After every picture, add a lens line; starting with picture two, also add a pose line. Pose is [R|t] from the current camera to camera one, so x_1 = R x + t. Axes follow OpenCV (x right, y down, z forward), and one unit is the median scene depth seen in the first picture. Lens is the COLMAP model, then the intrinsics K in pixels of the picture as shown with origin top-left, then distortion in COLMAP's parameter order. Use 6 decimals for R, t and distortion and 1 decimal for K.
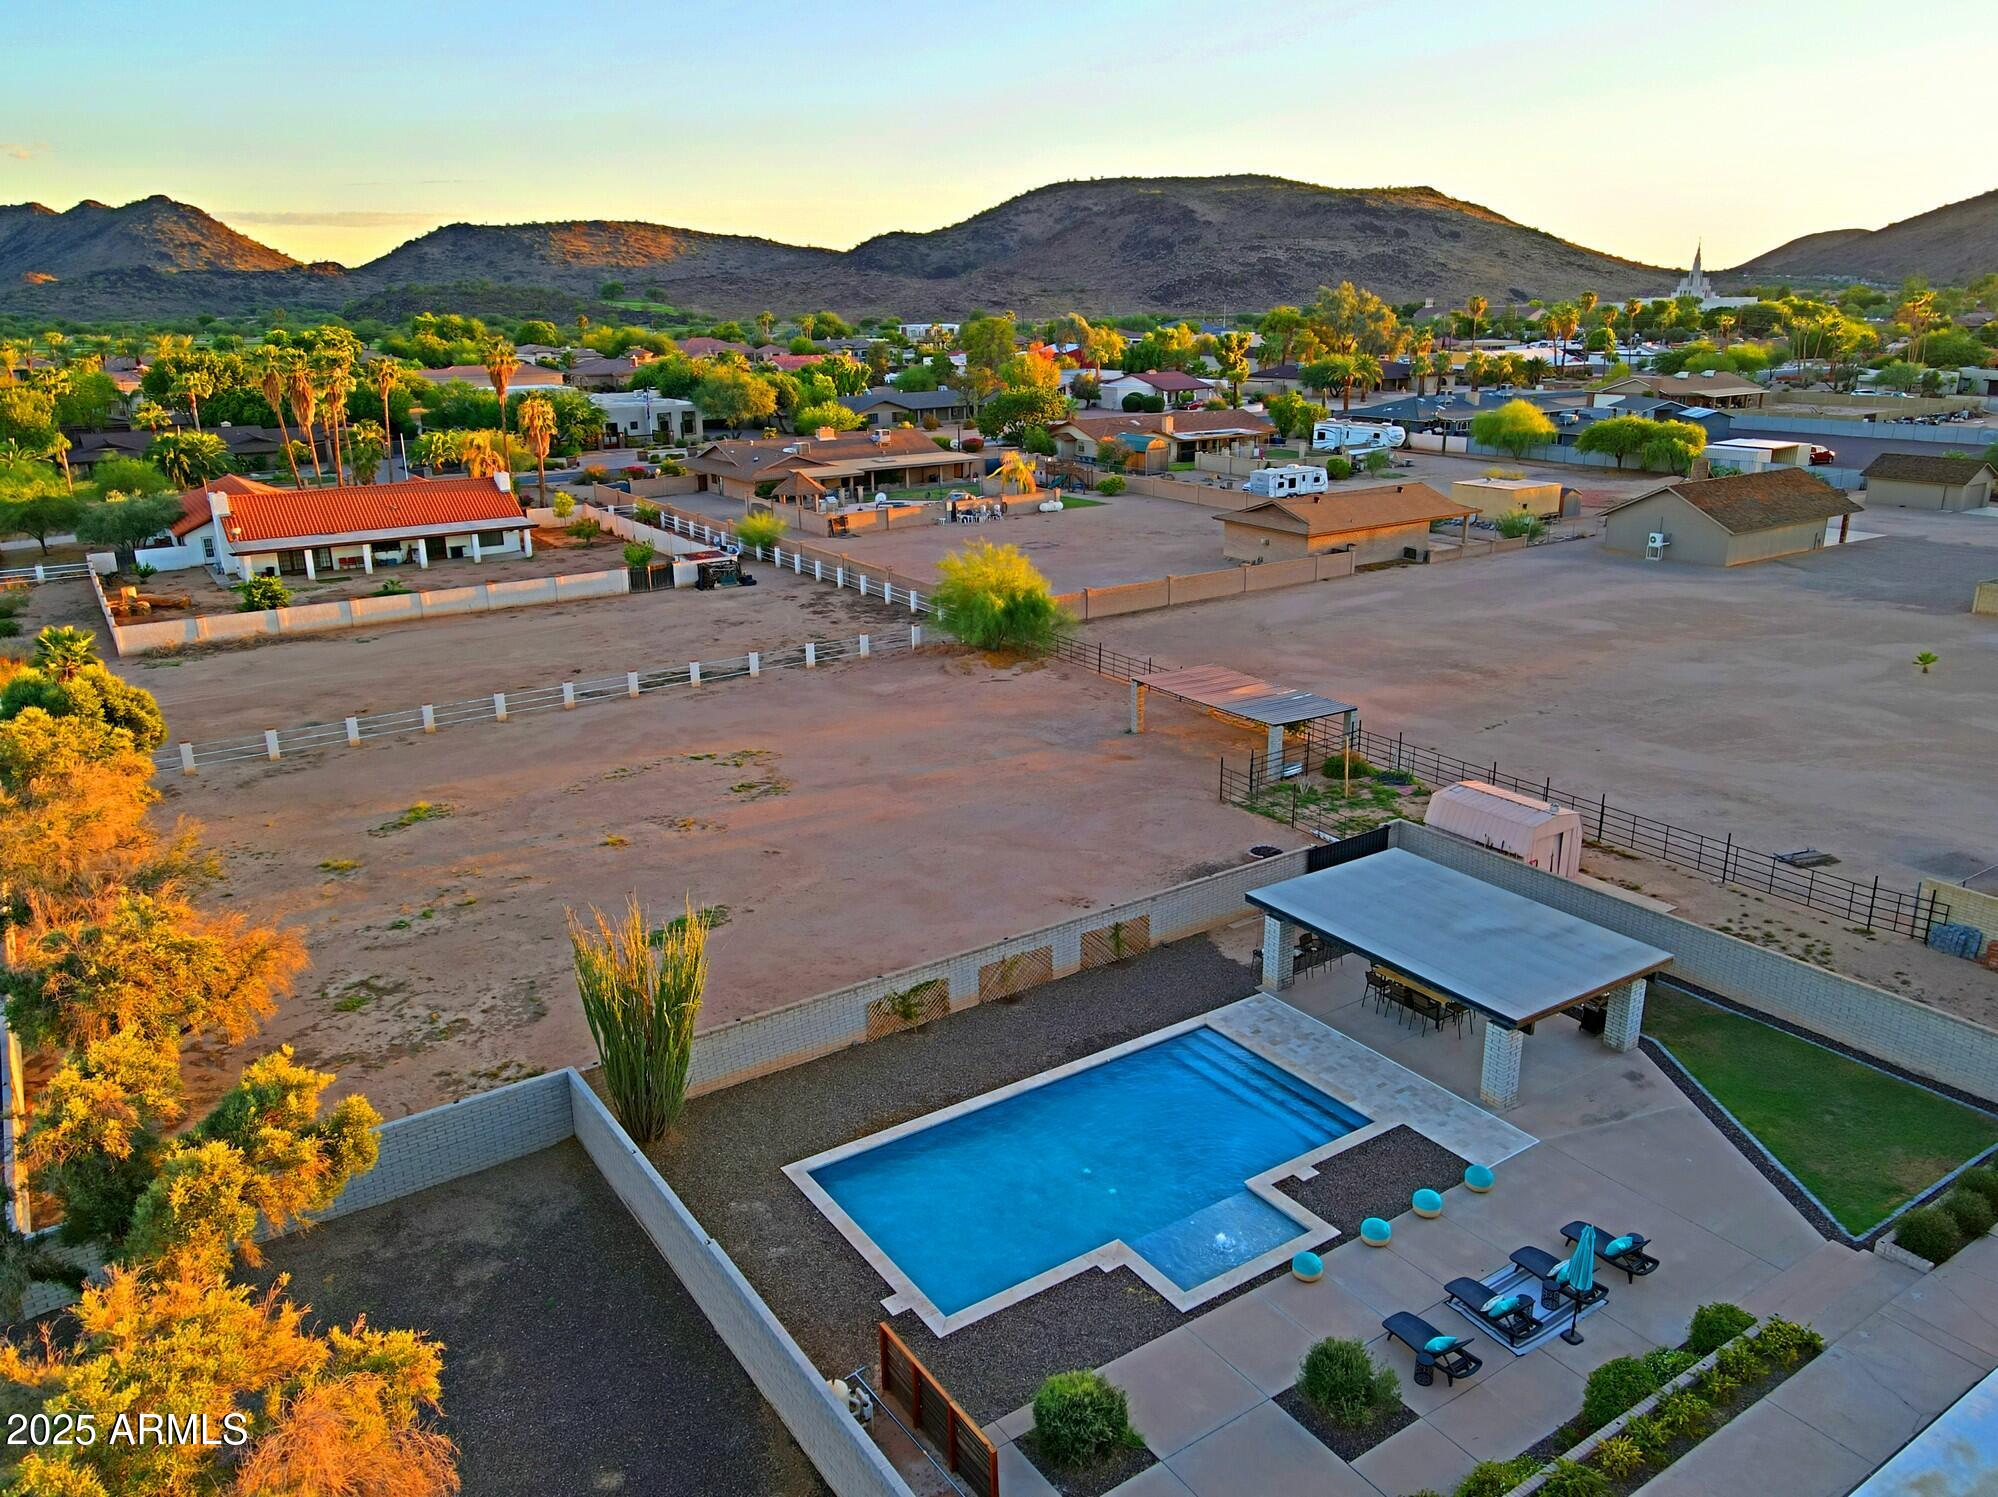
lens RADIAL K [[1467.6, 0, 1004.4], [0, 1467.6, 739.1], [0, 0, 1]] dist [0.000877, 0.033001]
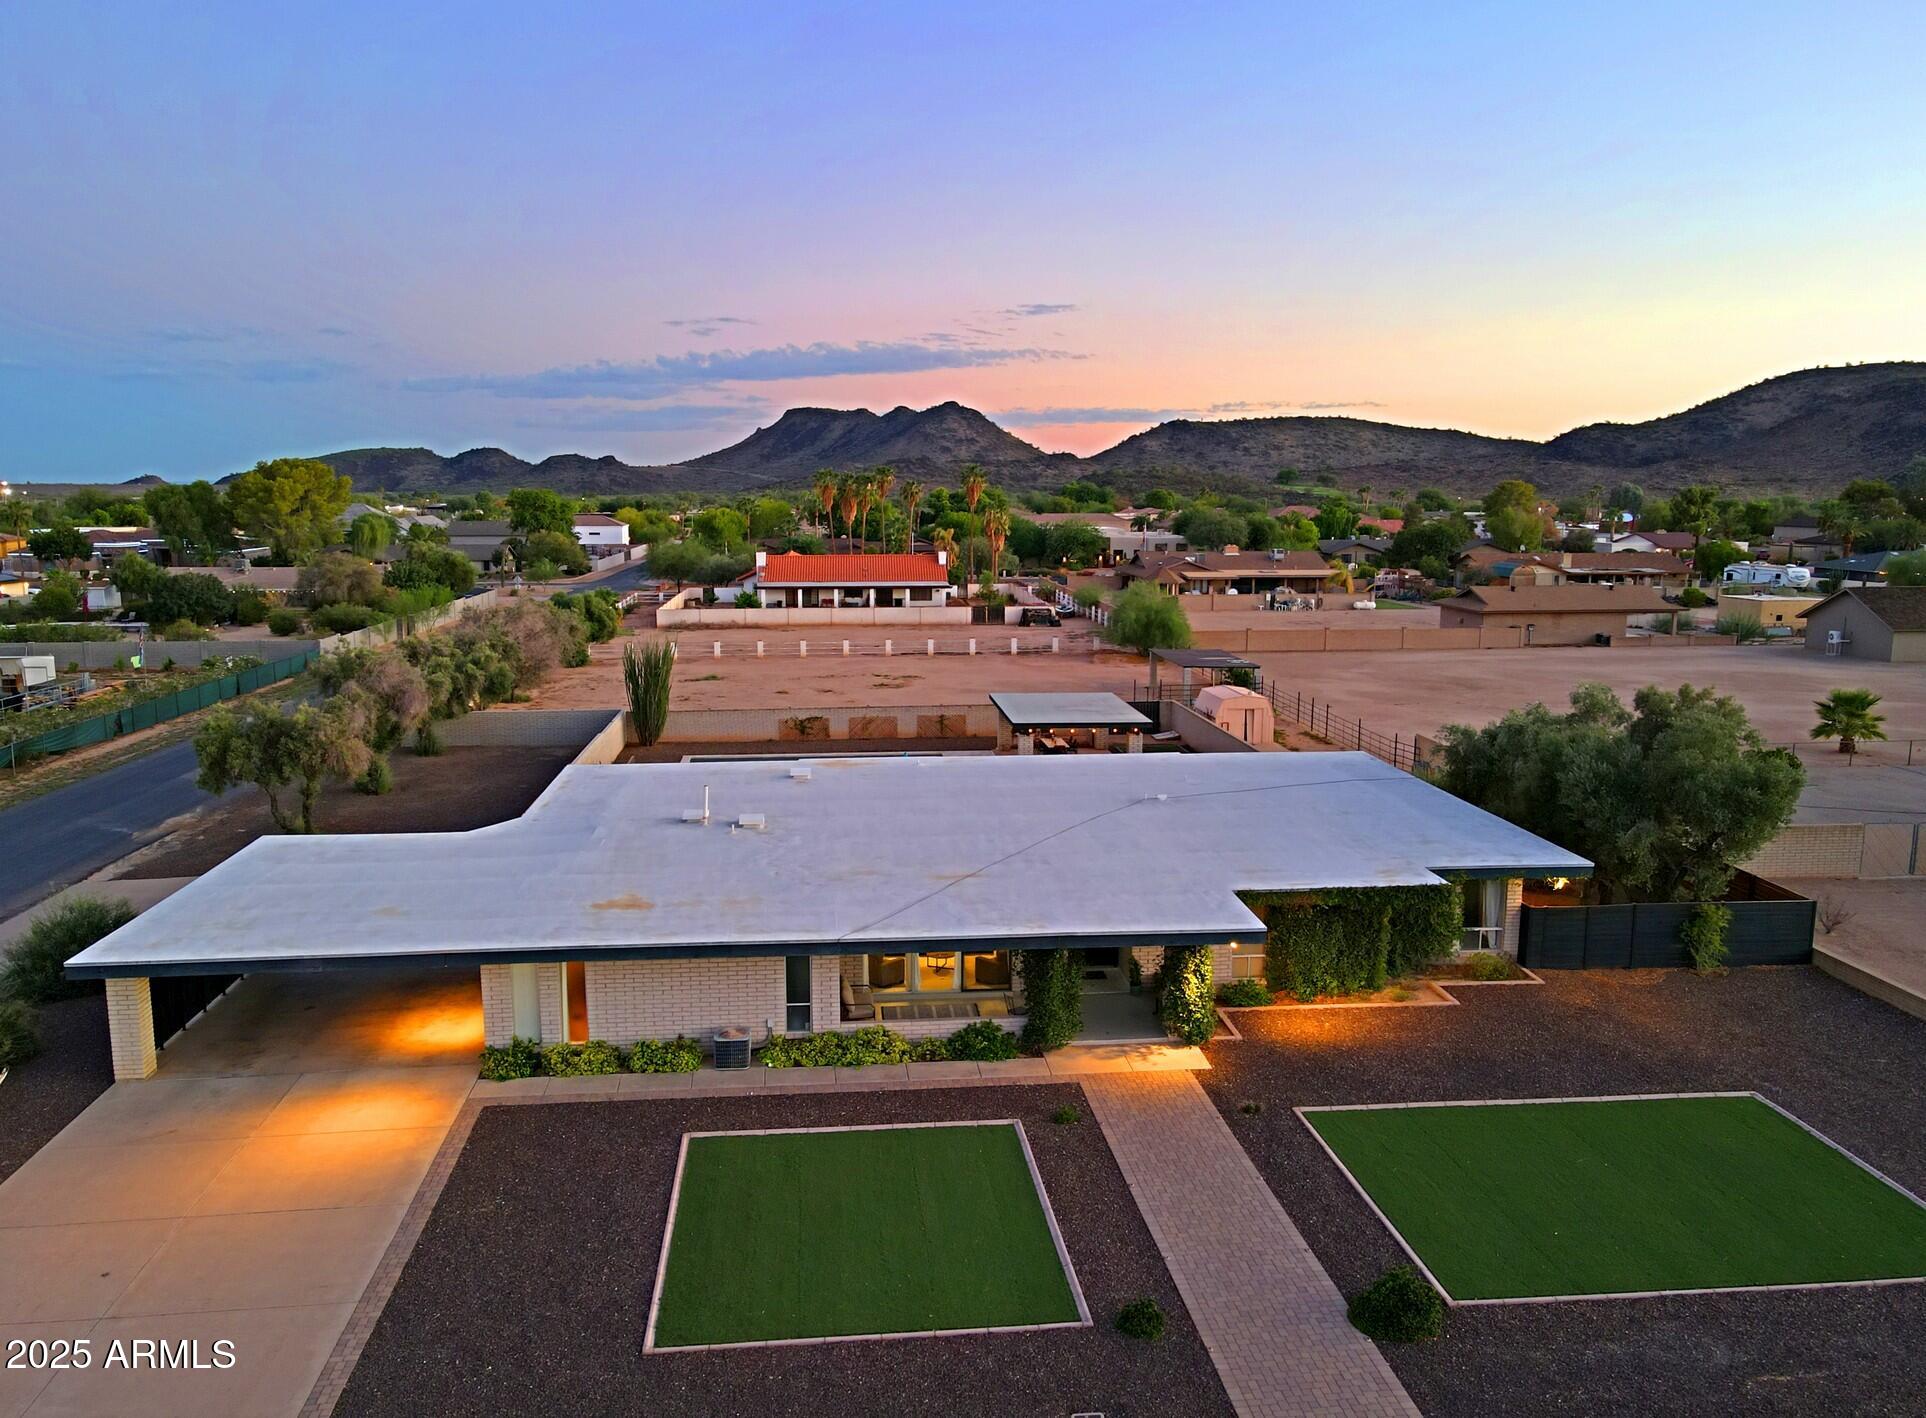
lens RADIAL K [[1465.5, 0, 958.2], [0, 1465.5, 724.6], [0, 0, 1]] dist [0.000596, 0.038428]
pose [[0.879272, 0.090649, -0.467614, 0.200234], [-0.152280, 0.983699, -0.095643, 0.066068], [0.451322, 0.155305, 0.878743, -0.117009]]
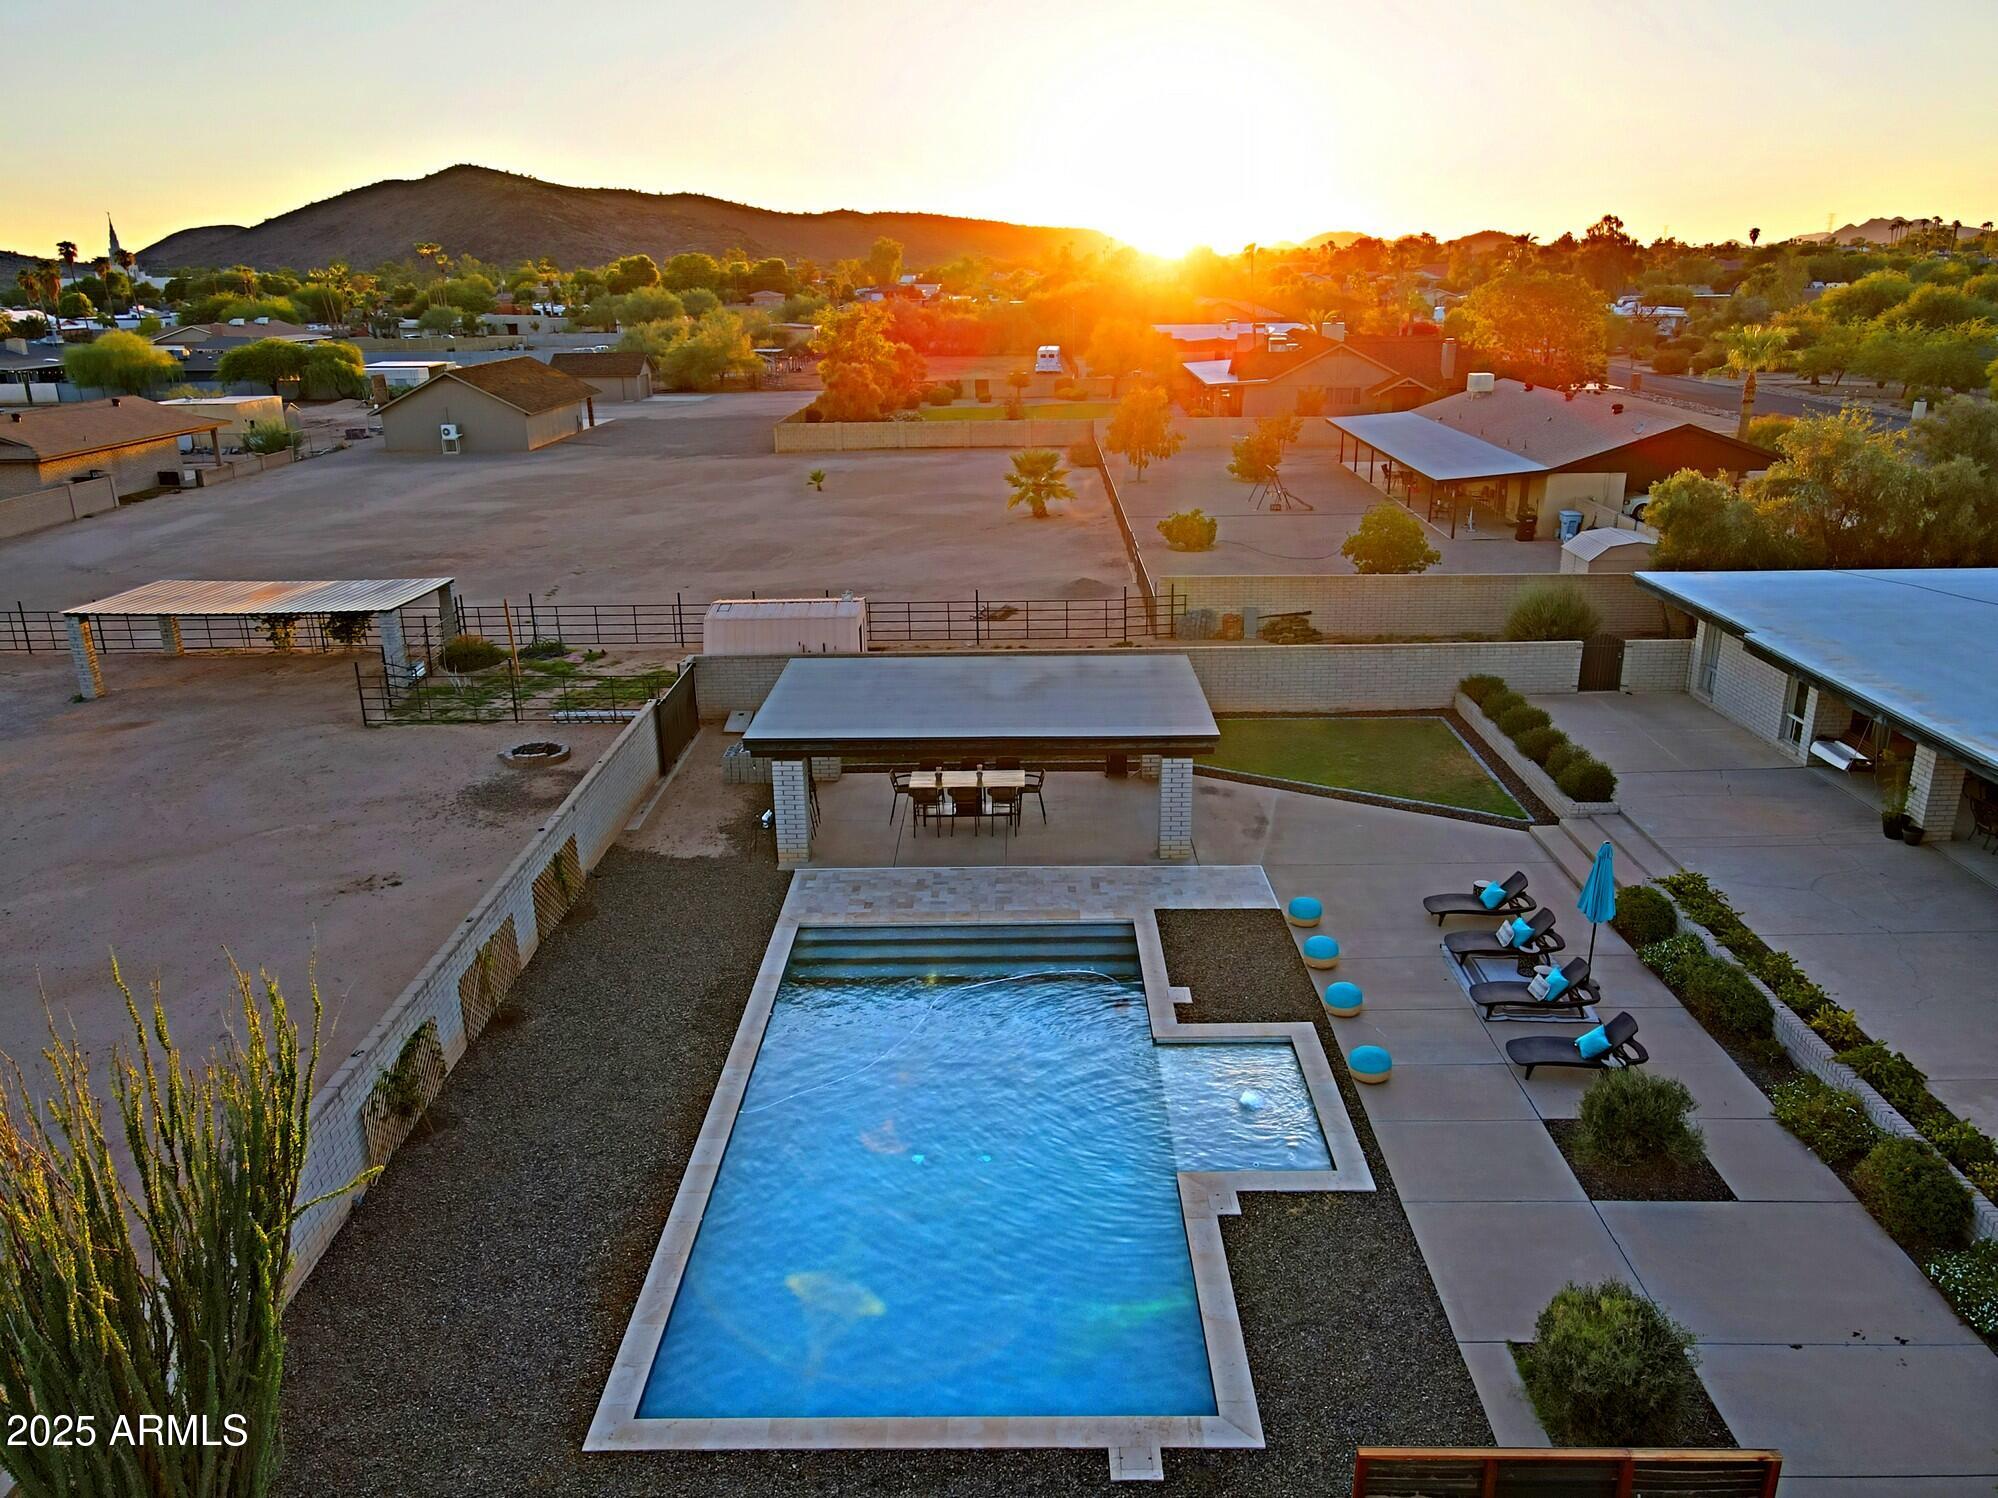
lens RADIAL K [[1467.6, 0, 1003.9], [0, 1467.6, 748.1], [0, 0, 1]] dist [0.000877, 0.033001]
pose [[0.569803, -0.253116, 0.781829, -0.063153], [0.249056, 0.959829, 0.129230, 0.010669], [-0.783132, 0.121084, 0.609953, 0.102042]]
